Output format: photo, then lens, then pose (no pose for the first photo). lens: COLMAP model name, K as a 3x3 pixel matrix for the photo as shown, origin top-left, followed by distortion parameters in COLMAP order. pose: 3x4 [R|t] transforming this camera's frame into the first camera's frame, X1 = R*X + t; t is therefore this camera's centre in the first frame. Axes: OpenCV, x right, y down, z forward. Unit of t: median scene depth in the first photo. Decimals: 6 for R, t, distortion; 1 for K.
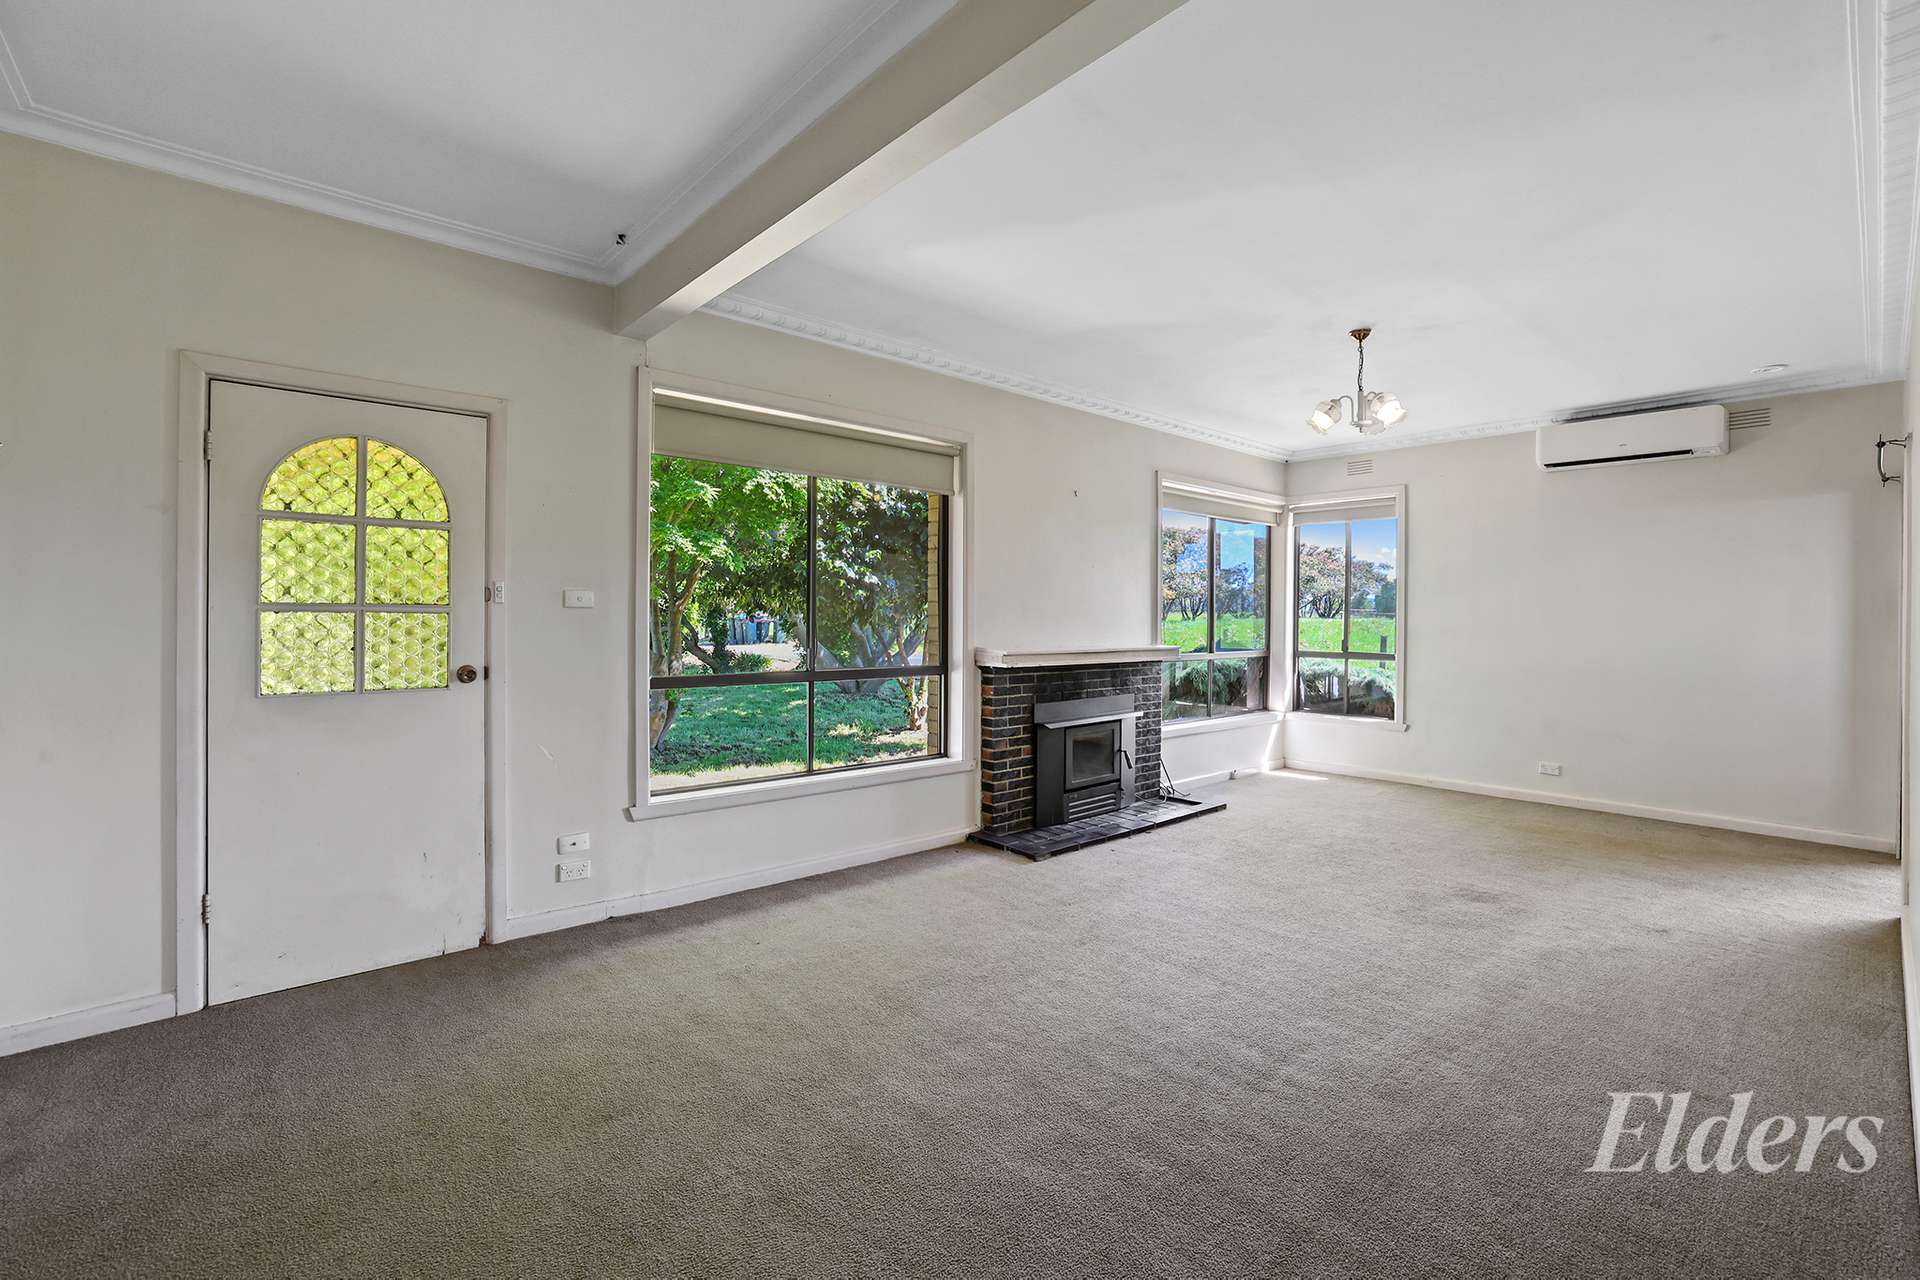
lens RADIAL K [[842.6, 0, 956.0], [0, 842.6, 621.2], [0, 0, 1]] dist [0.000711, 0.000134]
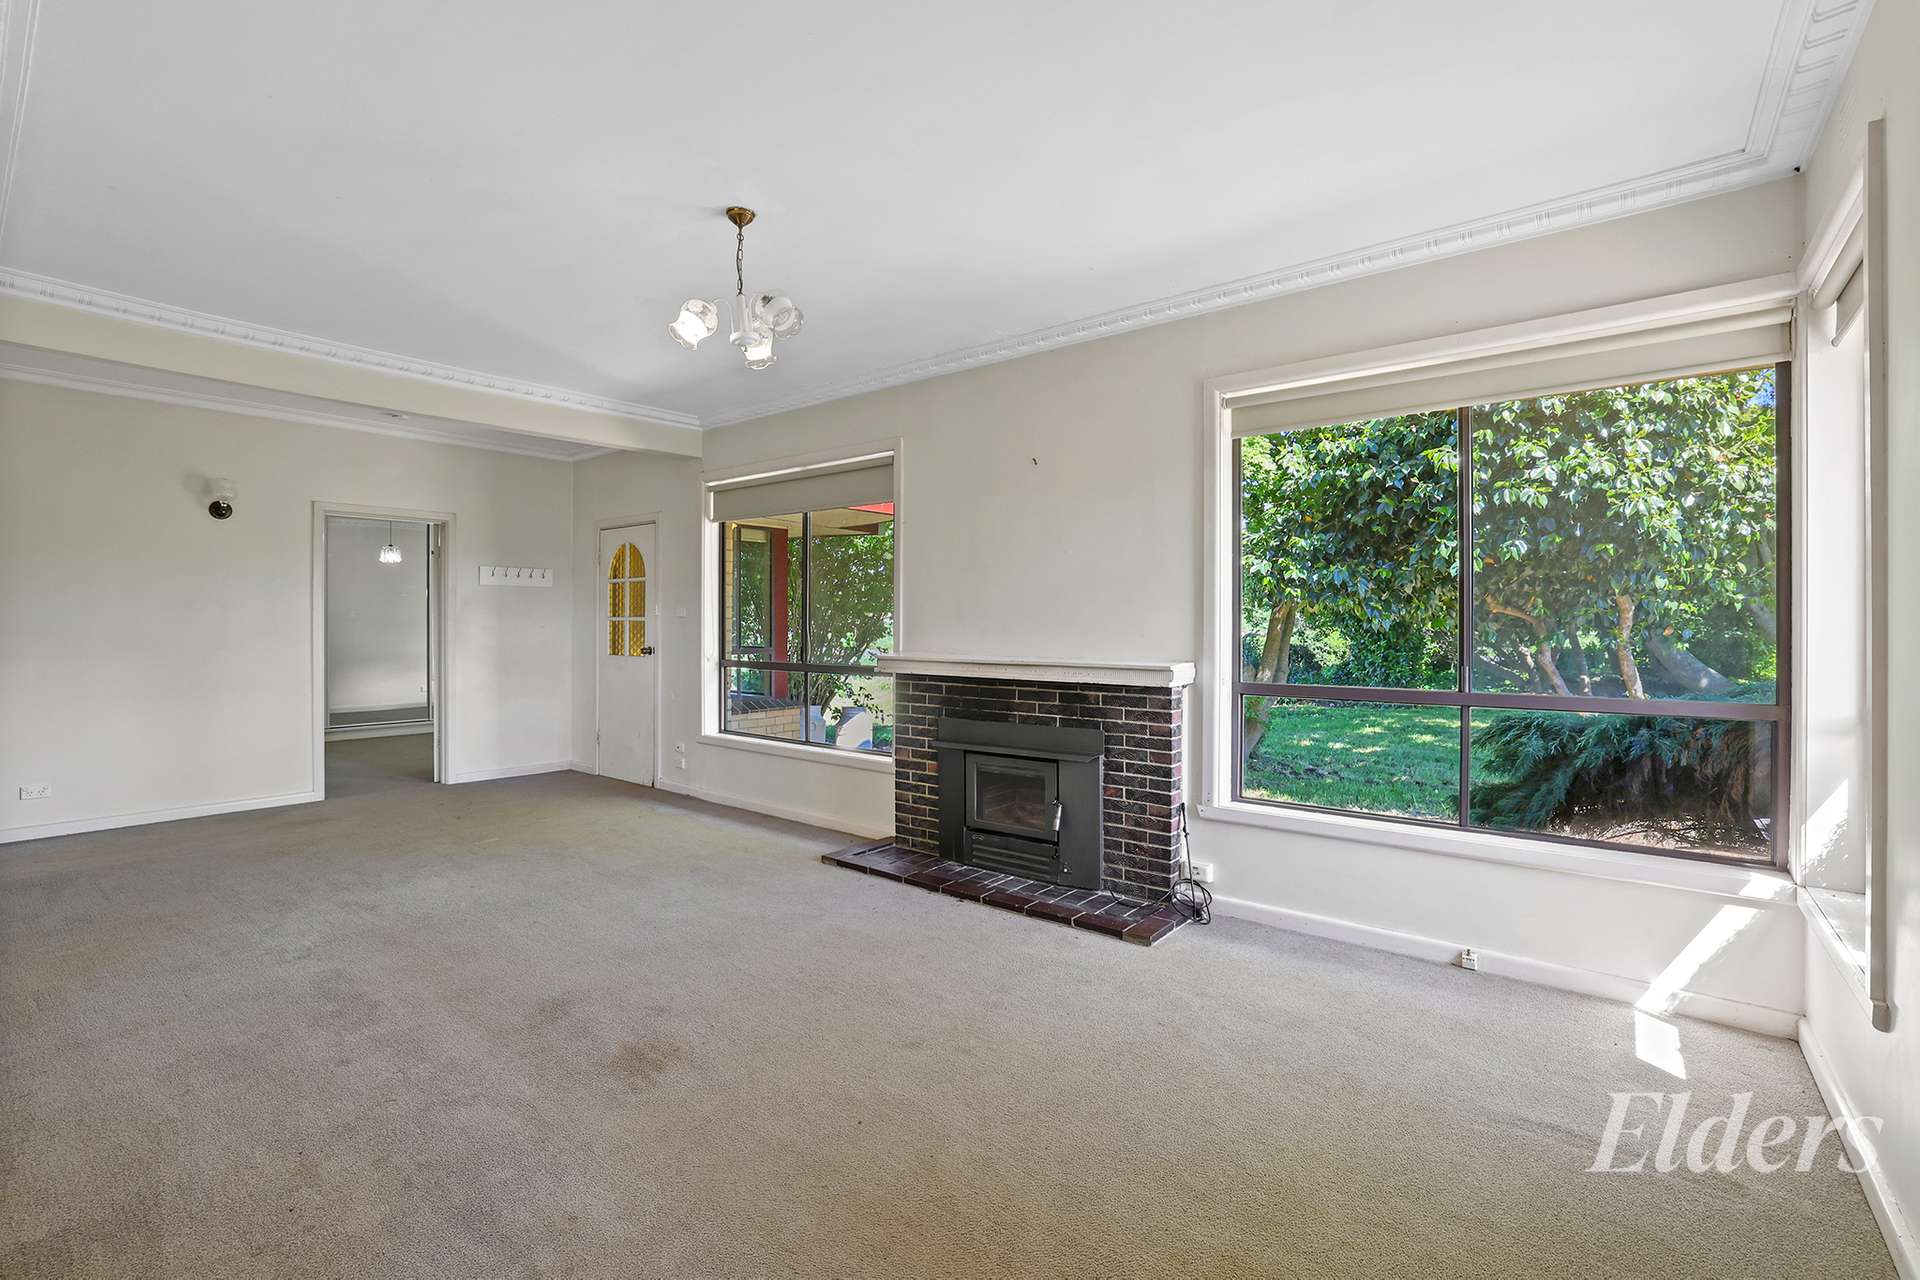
lens RADIAL K [[842.6, 0, 956.0], [0, 842.6, 621.2], [0, 0, 1]] dist [0.000711, 0.000134]
pose [[0.181450, -0.007225, -0.983374, 0.985187], [-0.003201, 0.999963, -0.007937, 0.003396], [0.983395, 0.004588, 0.181420, 0.861450]]
